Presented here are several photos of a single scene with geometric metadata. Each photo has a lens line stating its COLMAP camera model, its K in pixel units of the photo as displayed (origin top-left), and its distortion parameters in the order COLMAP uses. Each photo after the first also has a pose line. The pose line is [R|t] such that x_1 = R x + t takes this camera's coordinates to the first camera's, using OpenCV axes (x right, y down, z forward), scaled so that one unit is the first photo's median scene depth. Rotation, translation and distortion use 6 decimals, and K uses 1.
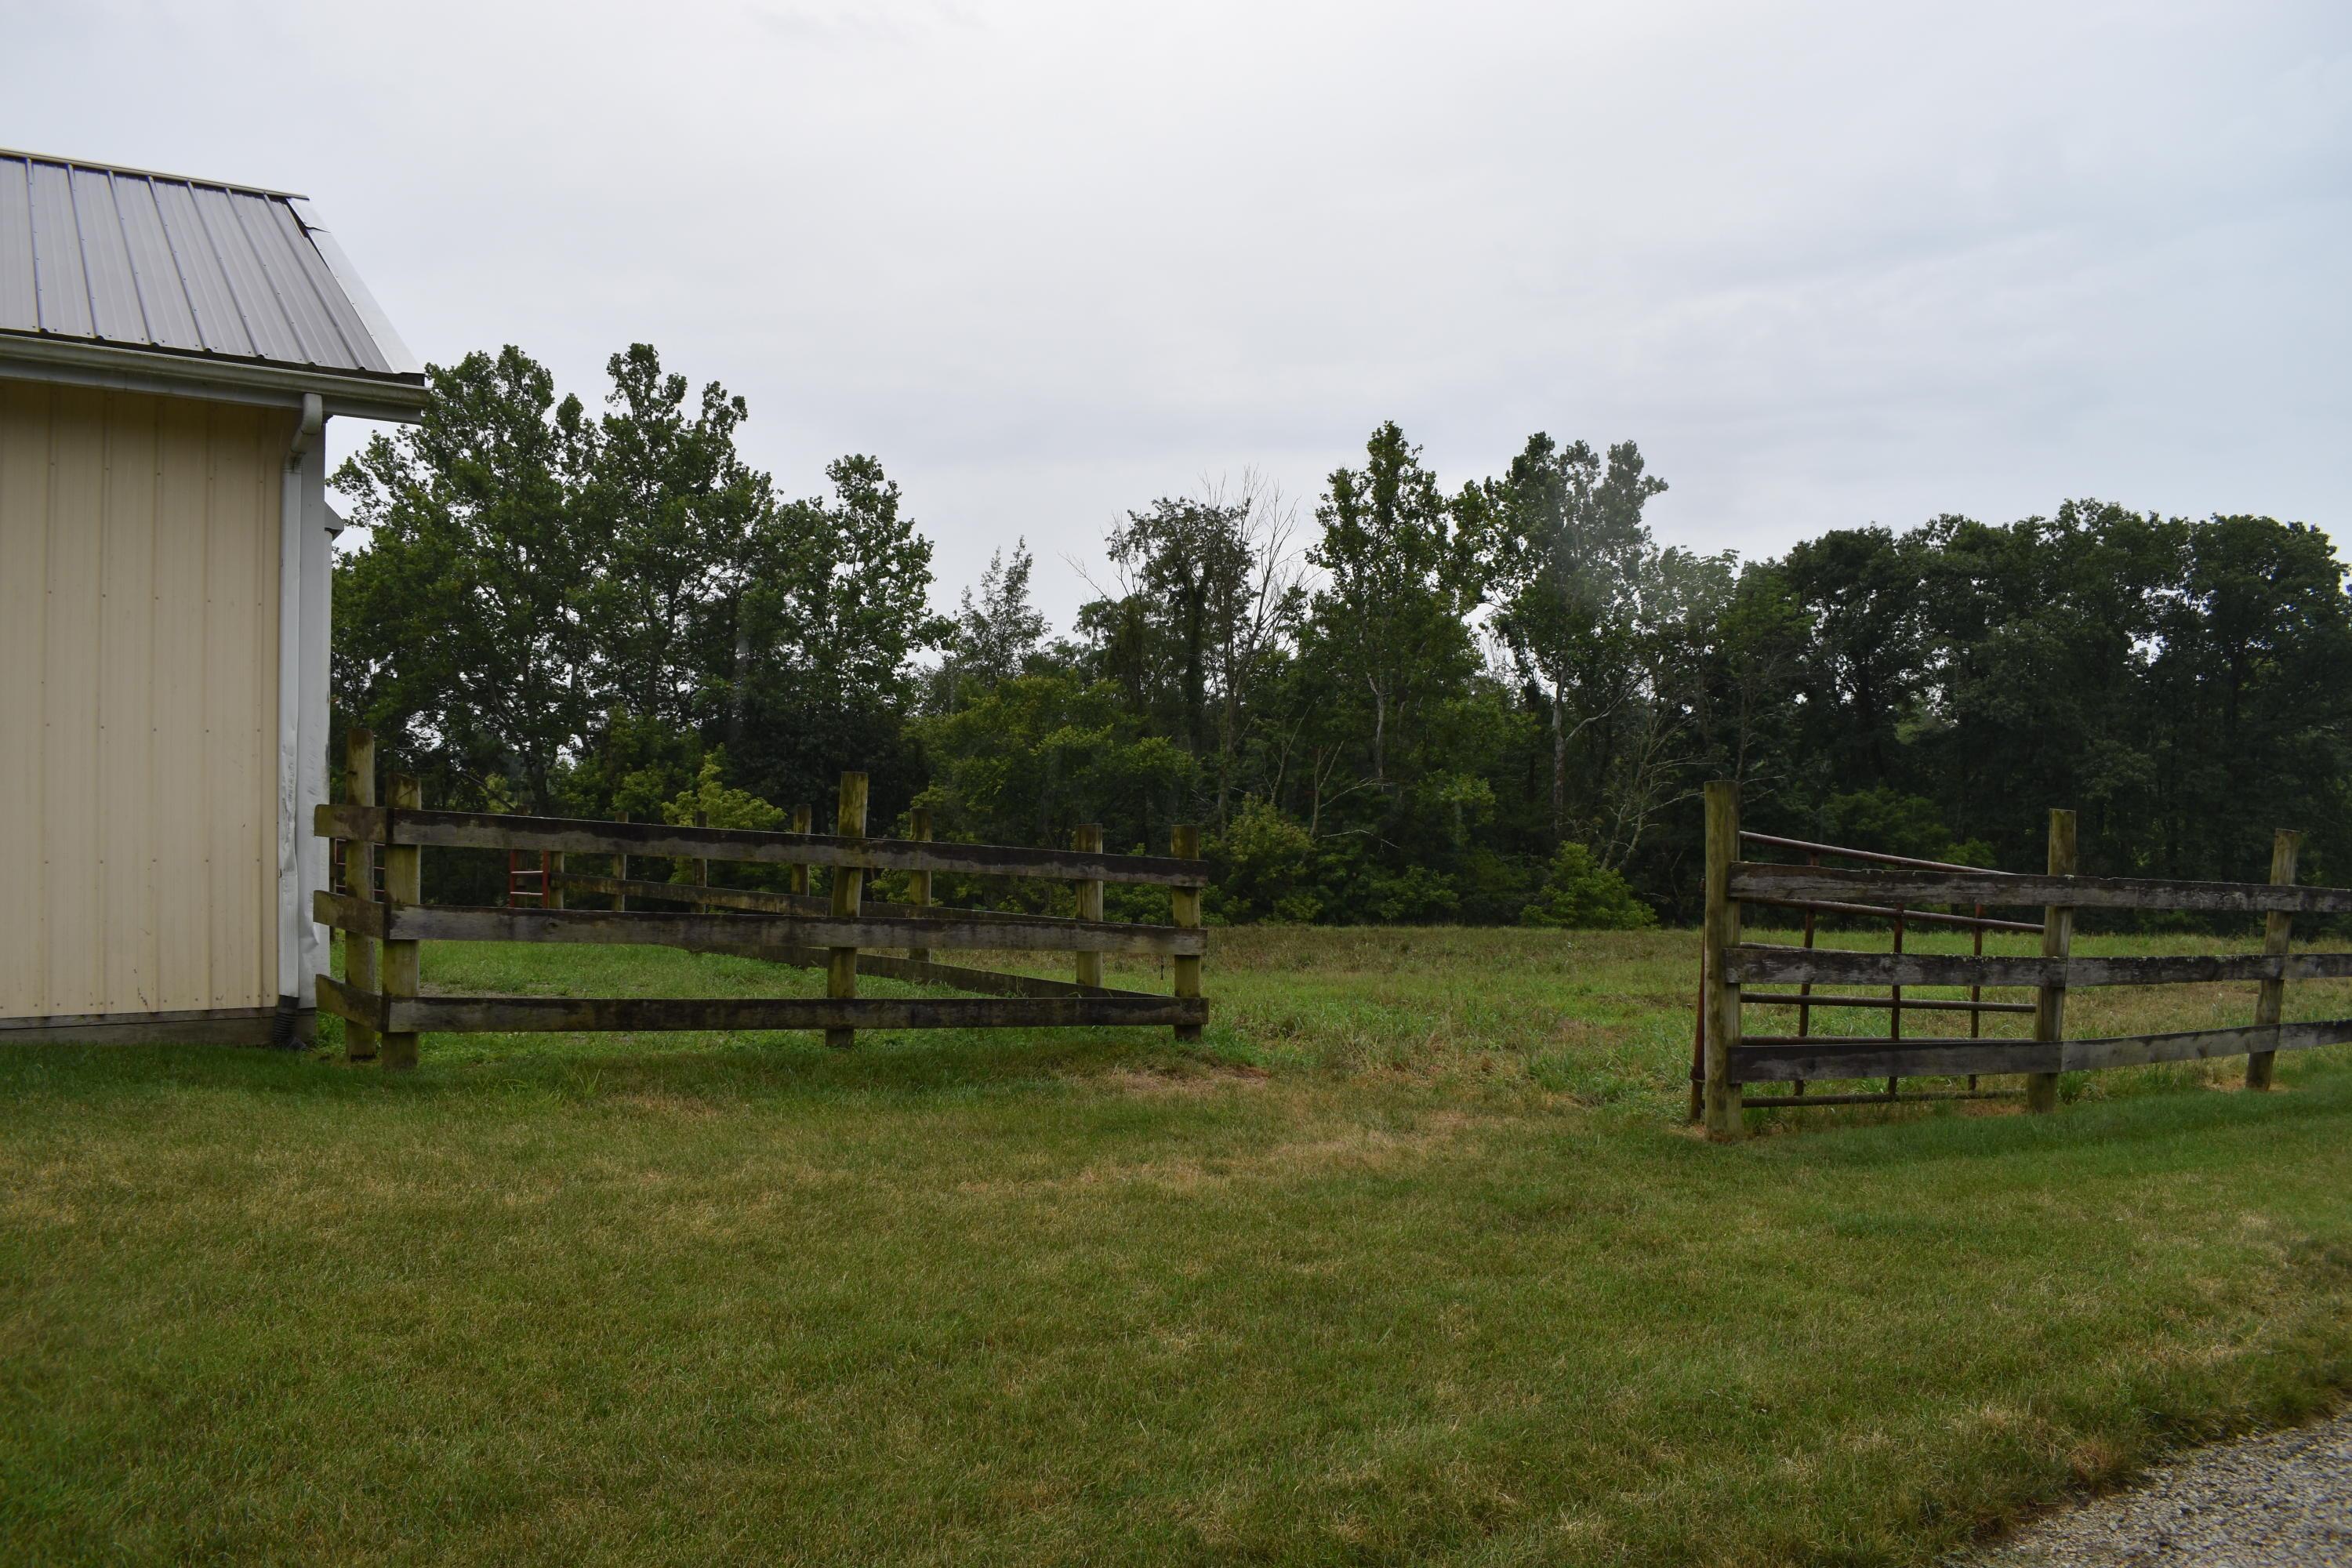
lens RADIAL K [[1836.9, 0, 1176.0], [0, 1836.9, 784.0], [0, 0, 1]] dist [-0.082587, 0.001552]
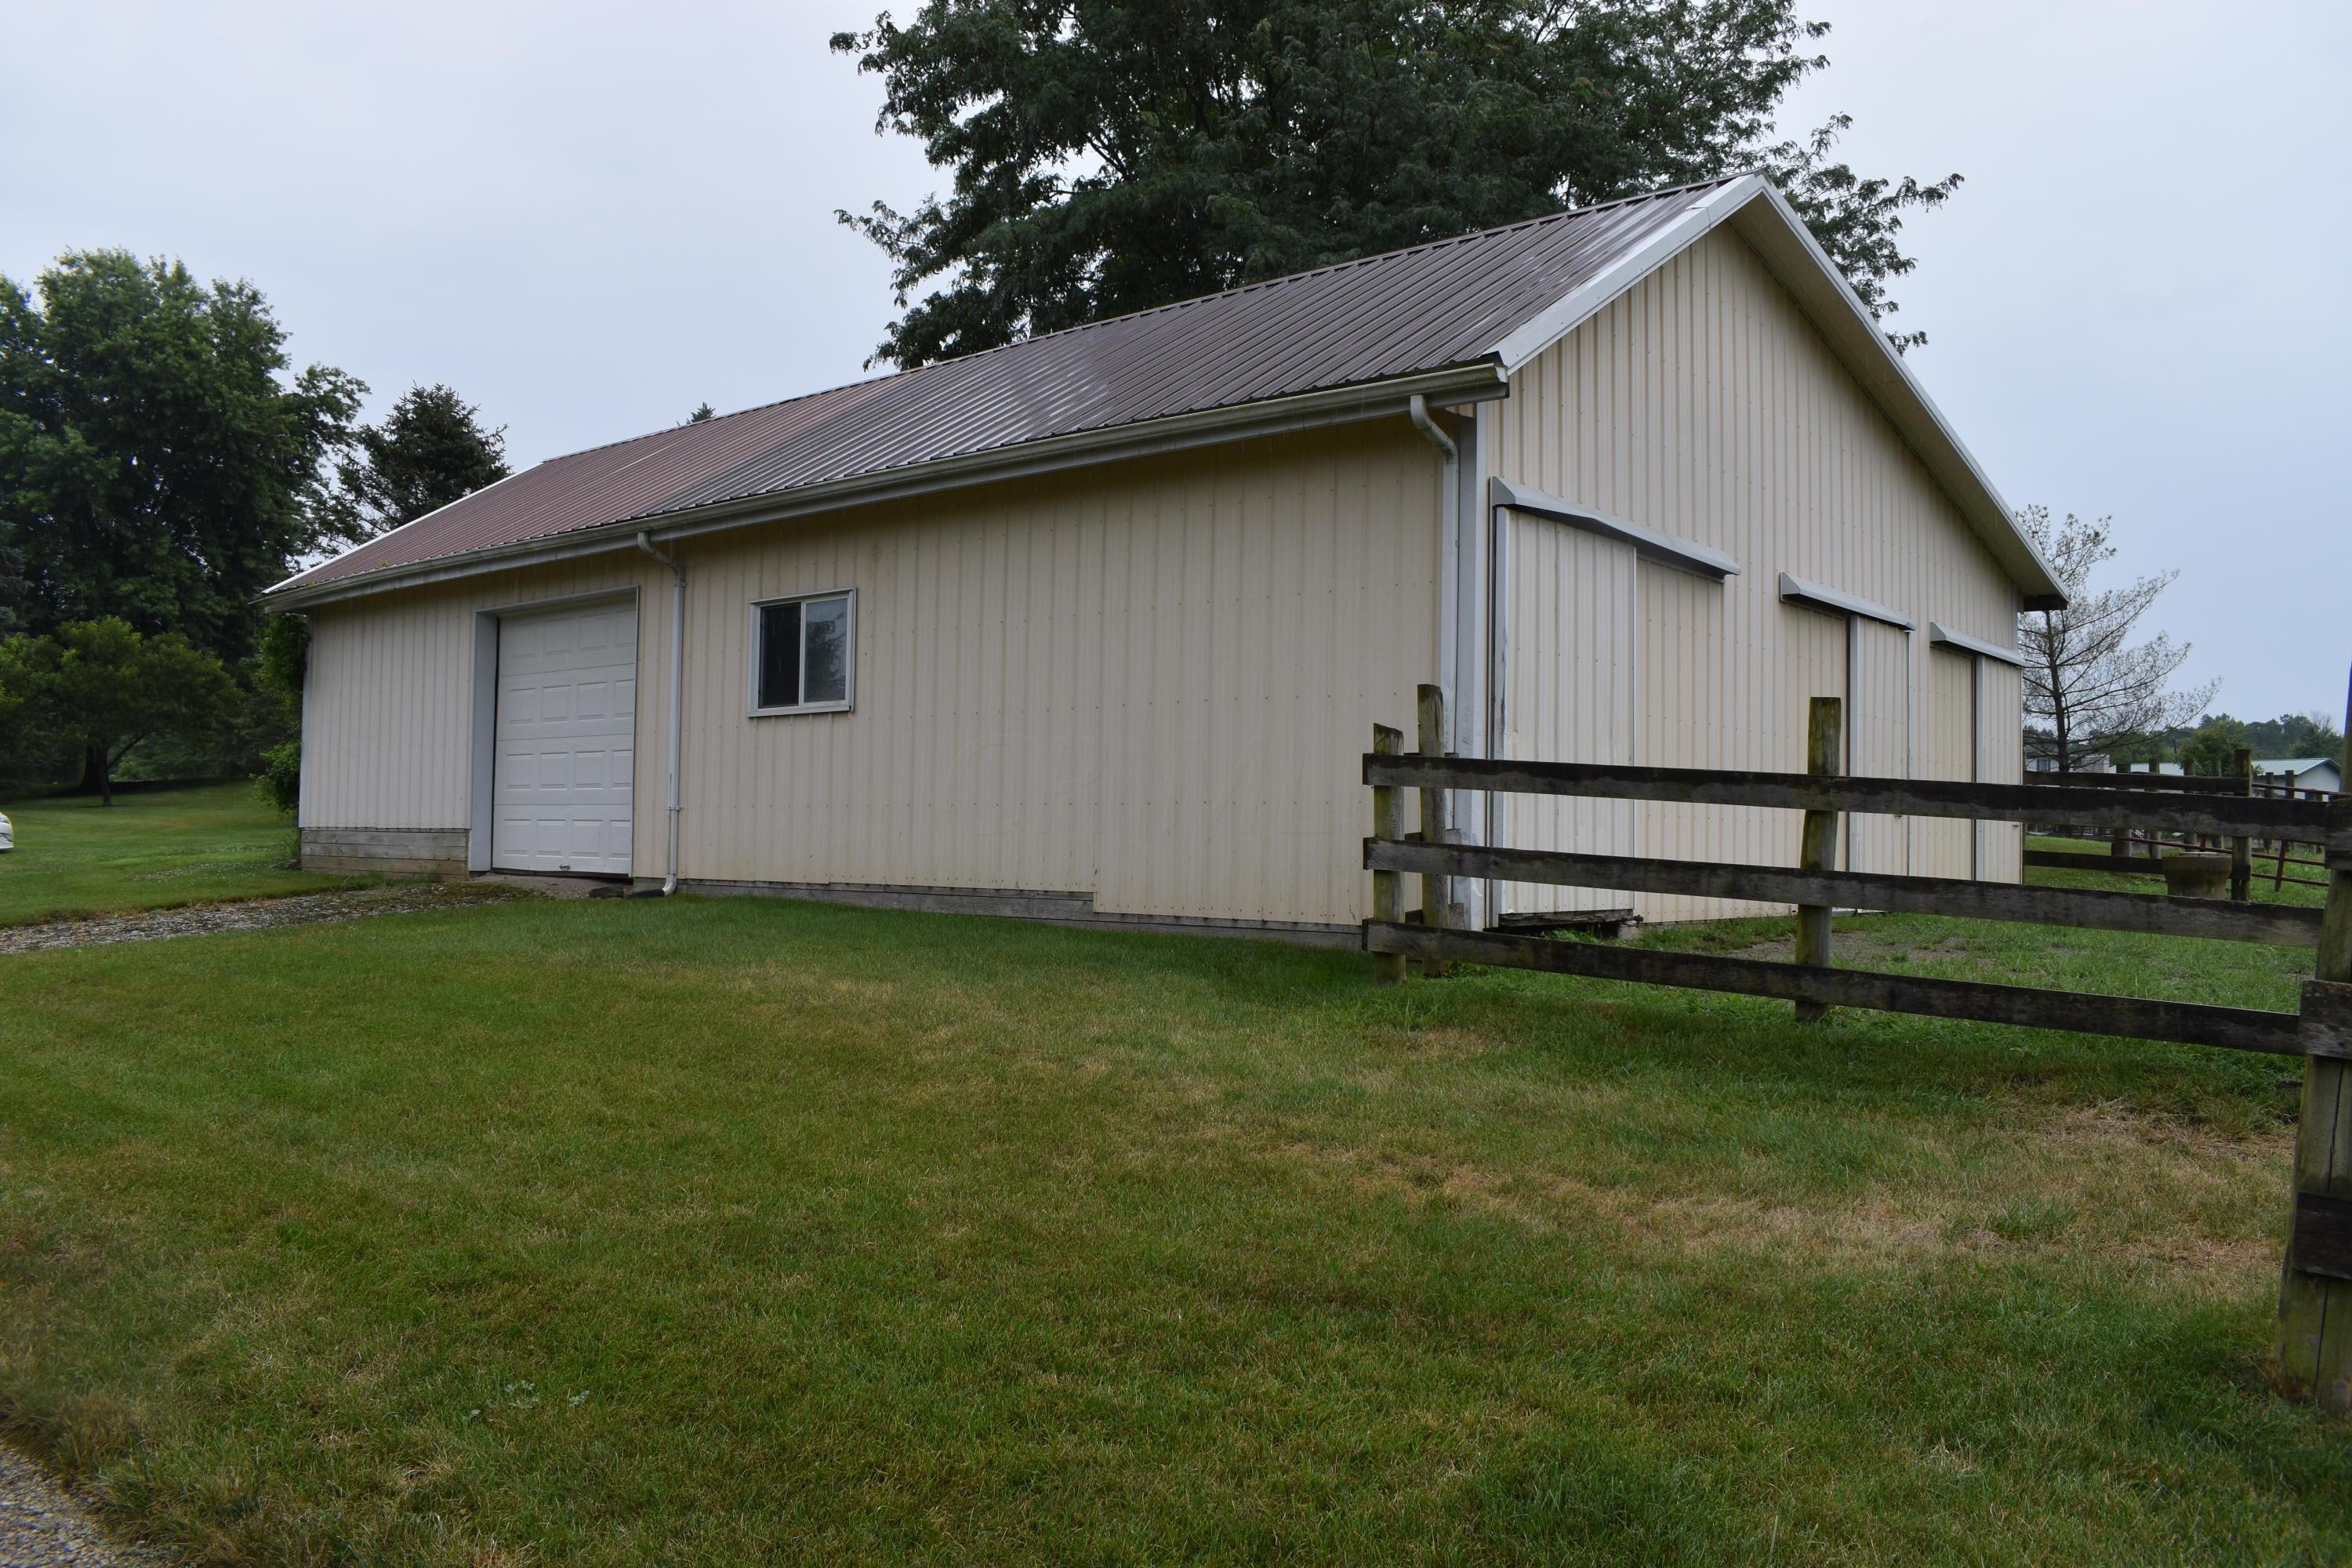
lens RADIAL K [[1836.9, 0, 1176.0], [0, 1836.9, 784.0], [0, 0, 1]] dist [-0.082587, 0.001552]
pose [[0.225107, 0.002397, -0.974331, 0.362053], [0.043767, 0.998963, 0.012569, 0.006020], [0.973350, -0.045473, 0.224769, 0.332371]]
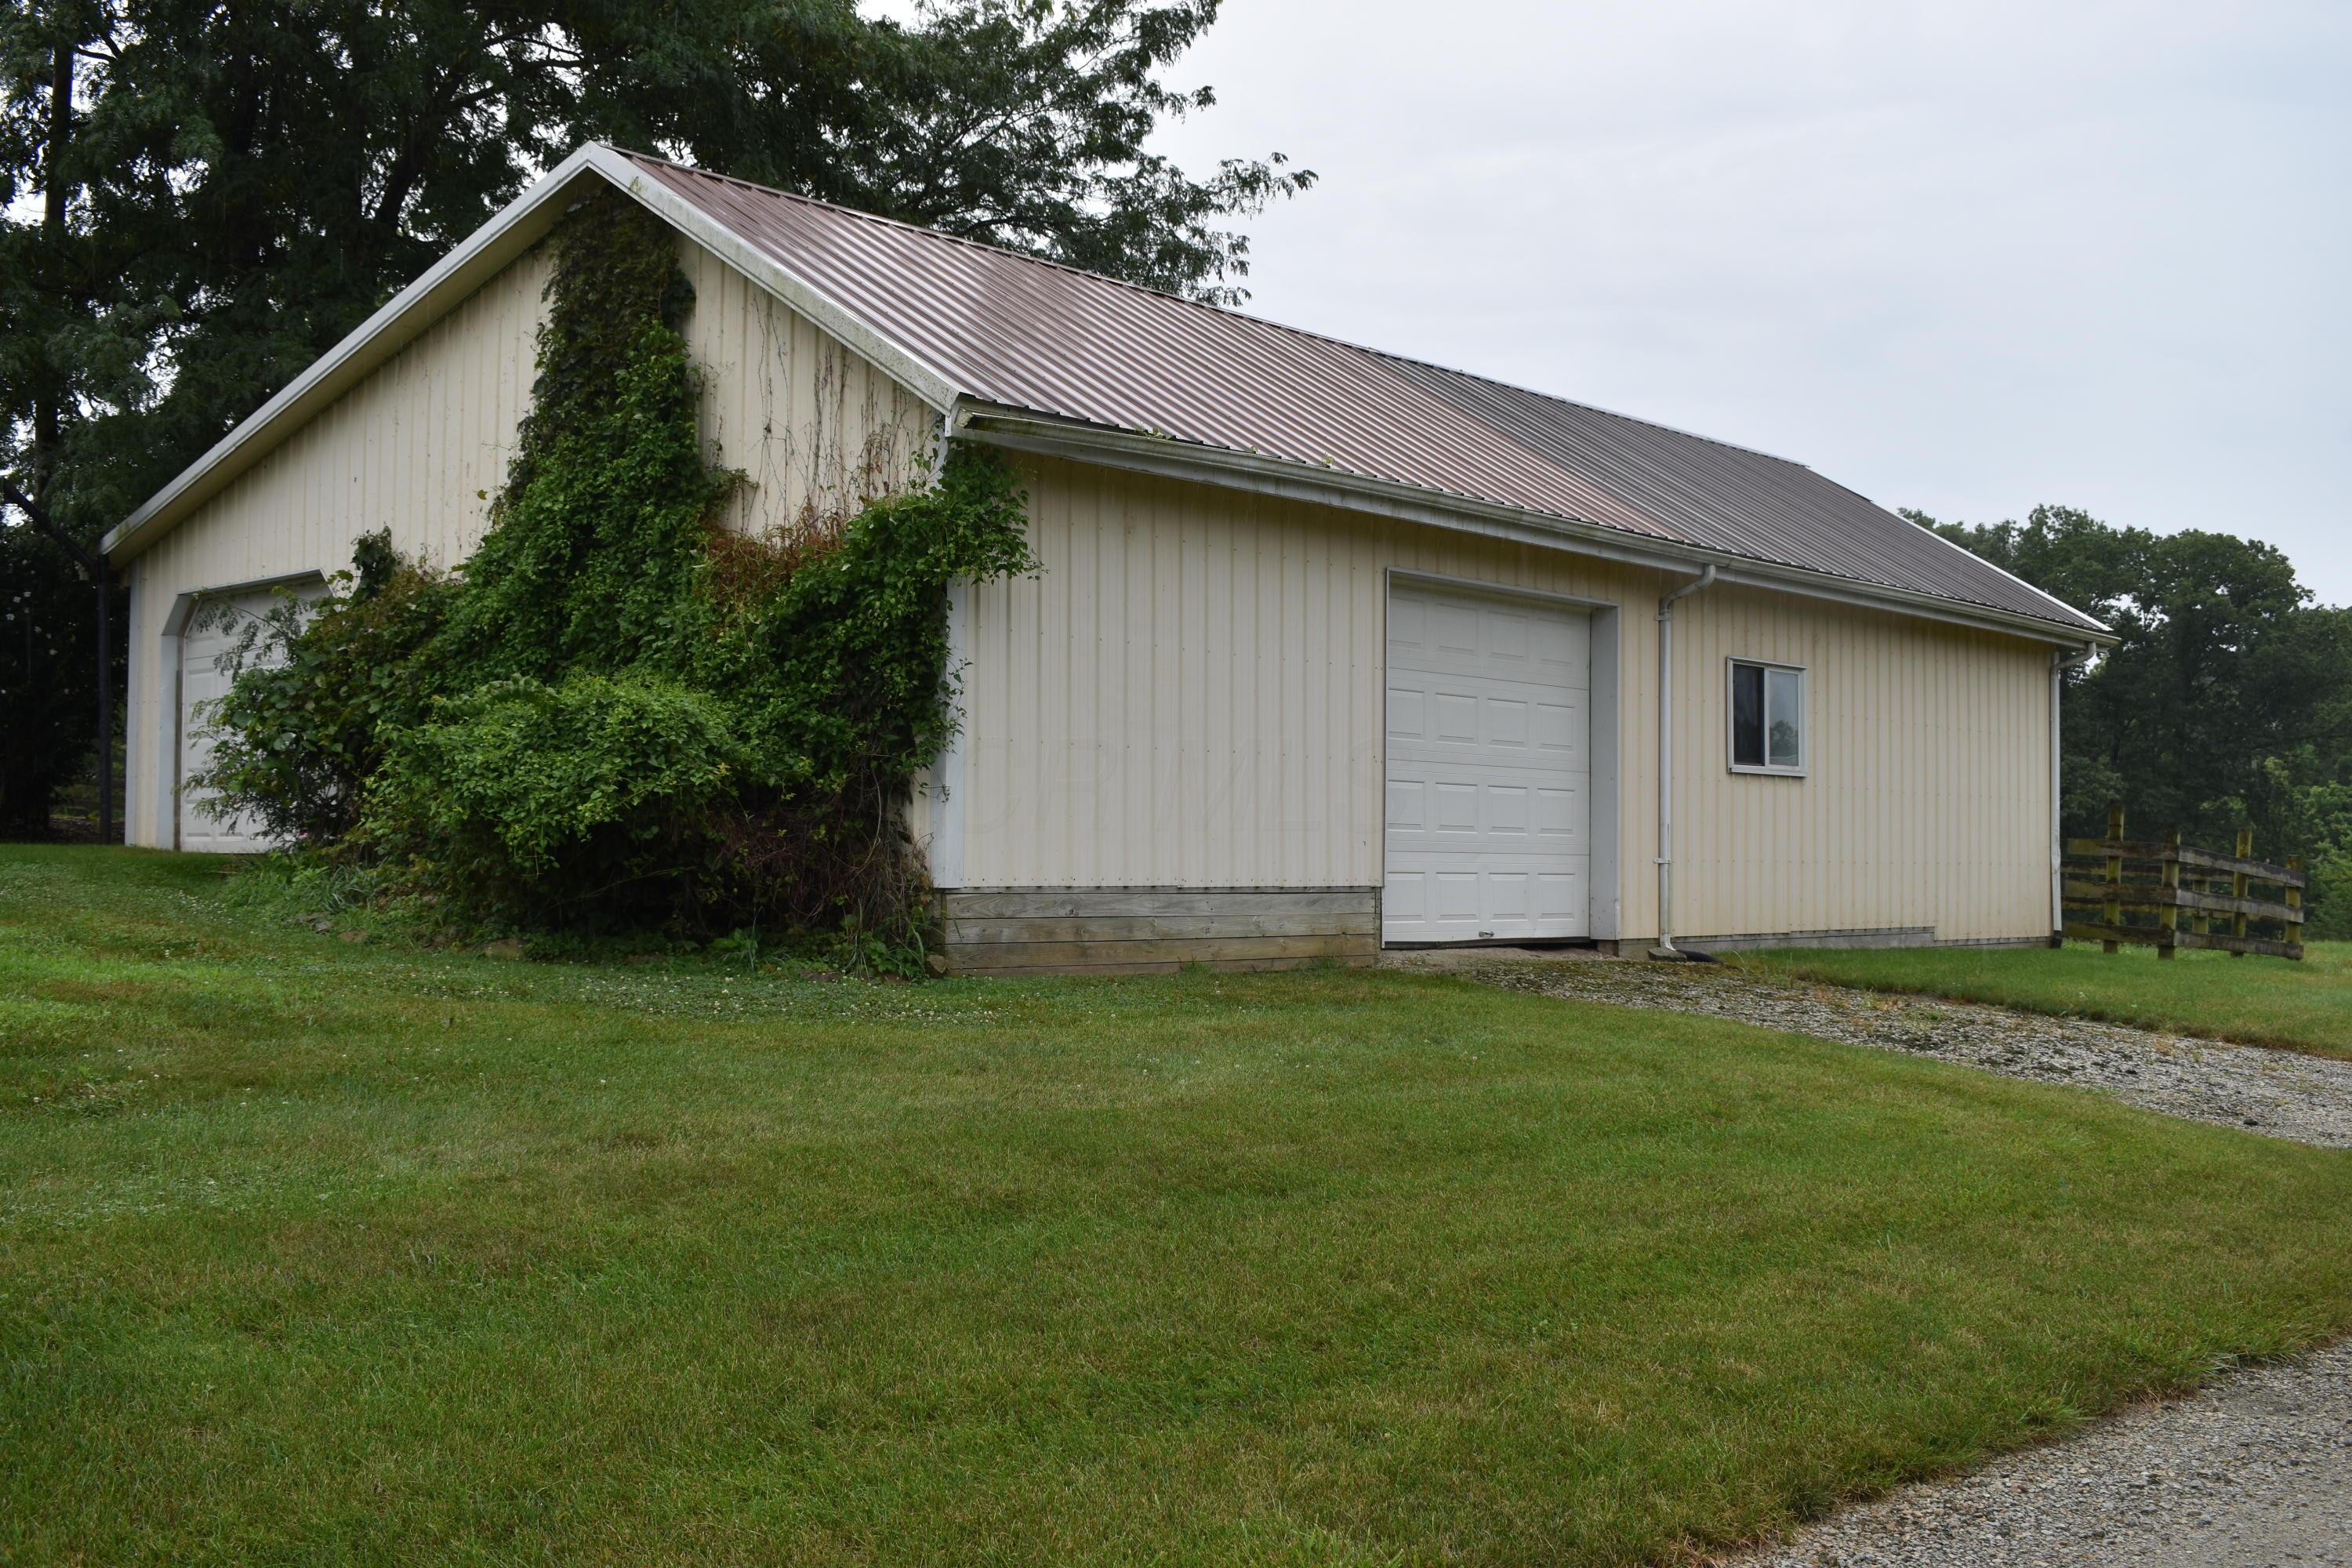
lens RADIAL K [[2347.1, 0, 1176.0], [0, 2347.1, 784.0], [0, 0, 1]] dist [-0.085546, -0.005796]
pose [[0.981210, 0.032699, 0.190152, -0.973908], [-0.035048, 0.999345, 0.008998, -0.017978], [-0.189733, -0.015494, 0.981713, -0.695004]]
